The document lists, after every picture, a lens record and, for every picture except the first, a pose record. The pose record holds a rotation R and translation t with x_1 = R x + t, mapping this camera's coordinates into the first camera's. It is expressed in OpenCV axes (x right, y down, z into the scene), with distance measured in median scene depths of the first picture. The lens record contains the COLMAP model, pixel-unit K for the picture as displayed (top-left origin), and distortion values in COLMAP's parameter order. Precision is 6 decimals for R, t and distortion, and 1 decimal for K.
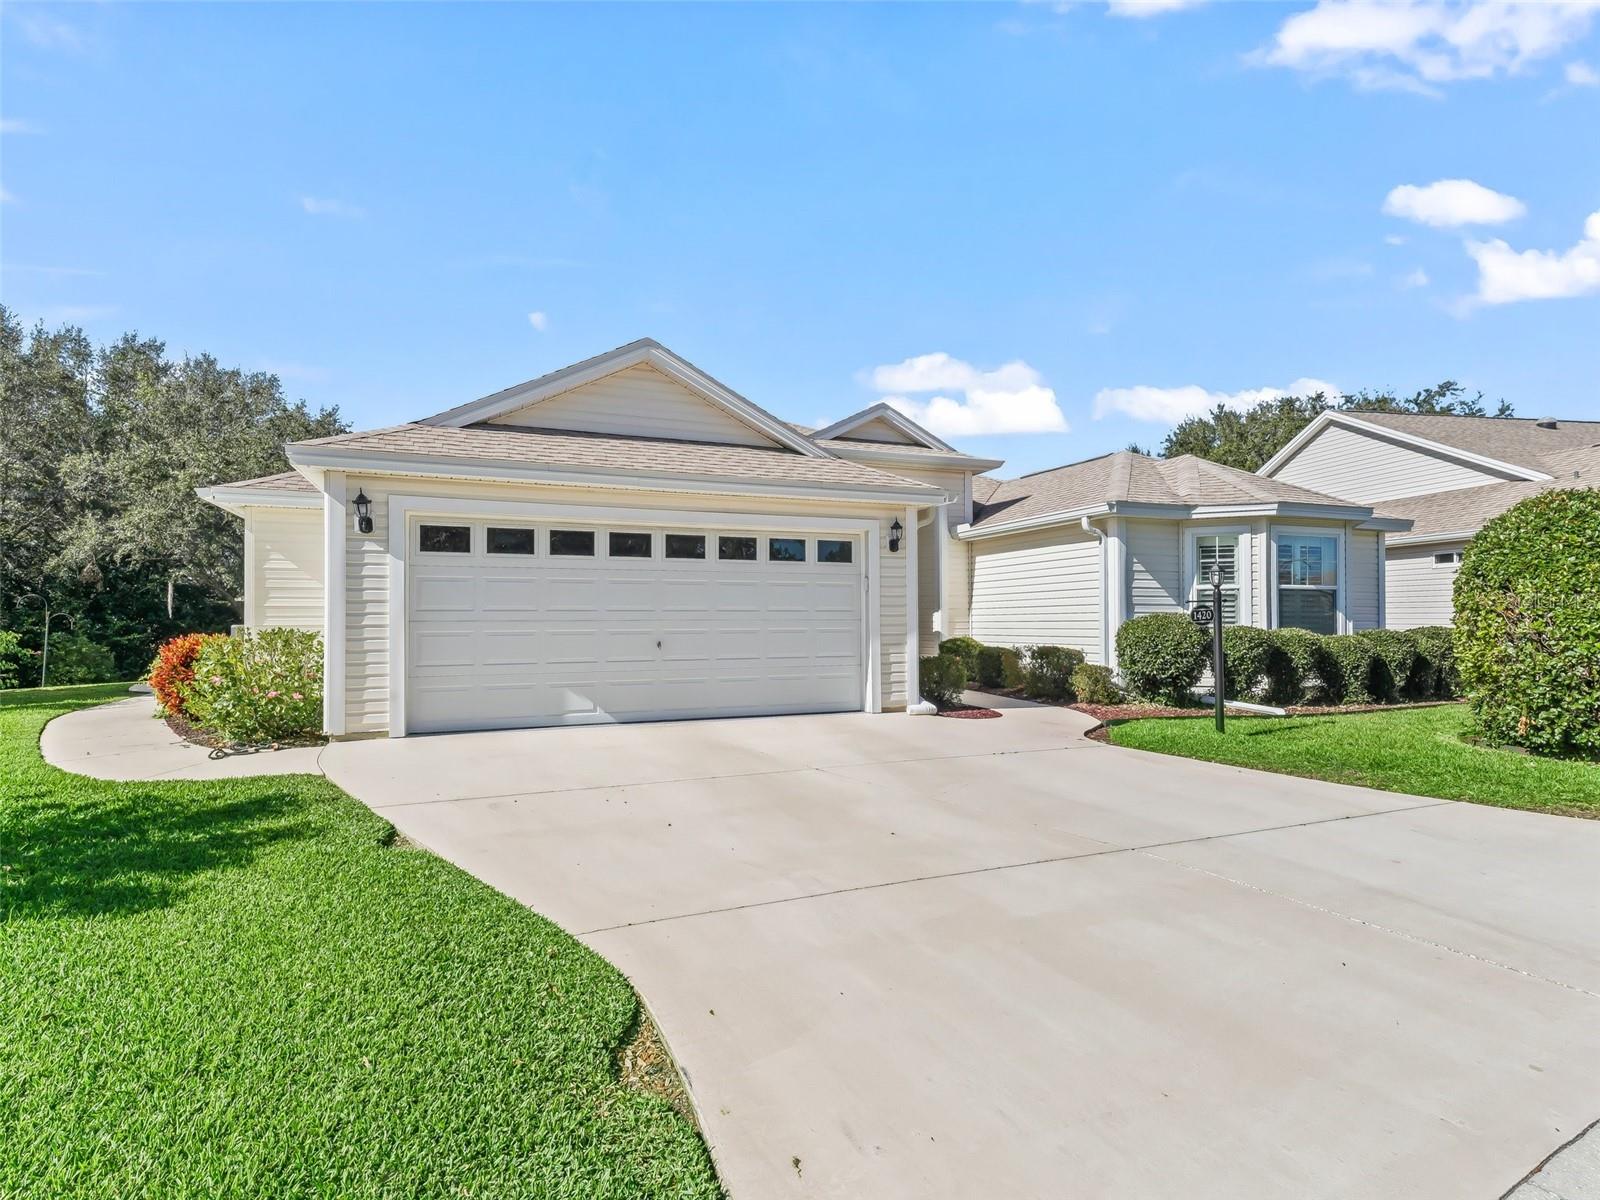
lens RADIAL K [[766.5, 0, 800.0], [0, 766.5, 600.0], [0, 0, 1]] dist [0.000564, -0.000192]
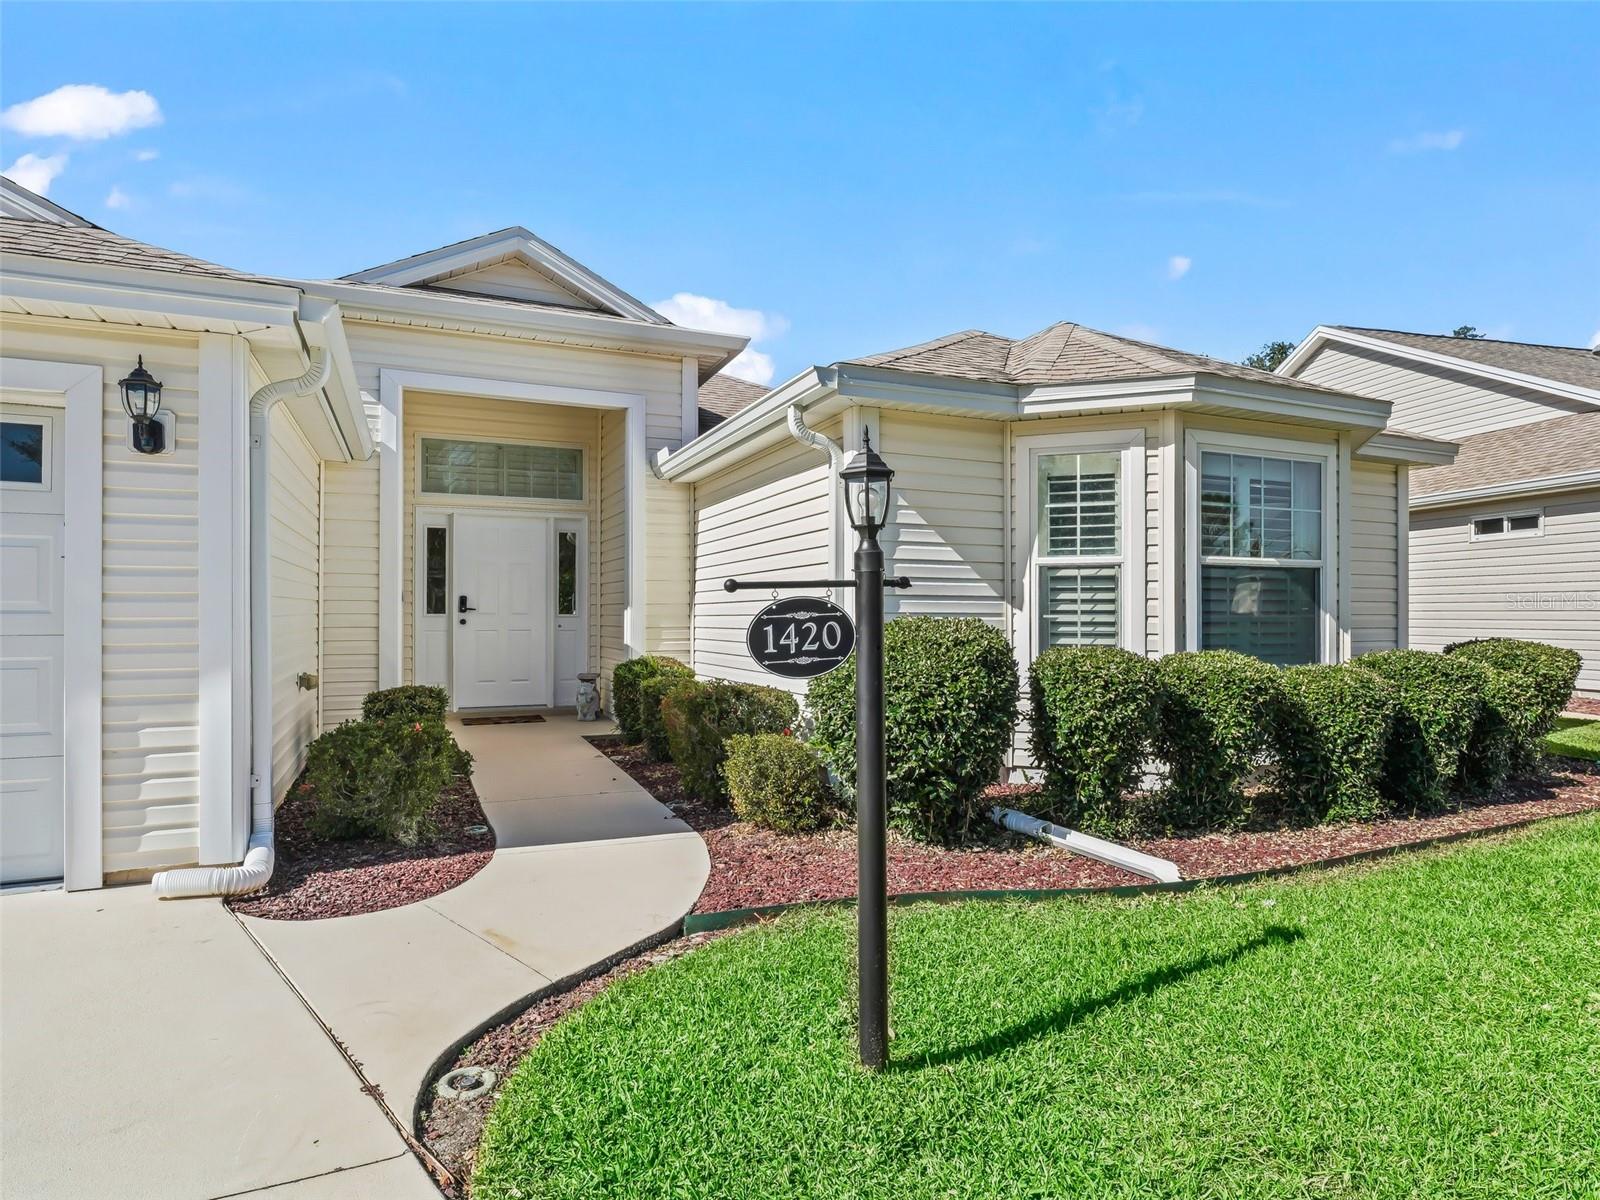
lens RADIAL K [[844.1, 0, 800.0], [0, 844.1, 600.0], [0, 0, 1]] dist [-0.021184, 0.000666]
pose [[0.999250, 0.002150, 0.038662, 0.357480], [-0.002546, 0.999945, 0.010198, 0.002731], [-0.038638, -0.010288, 0.999200, 0.492031]]
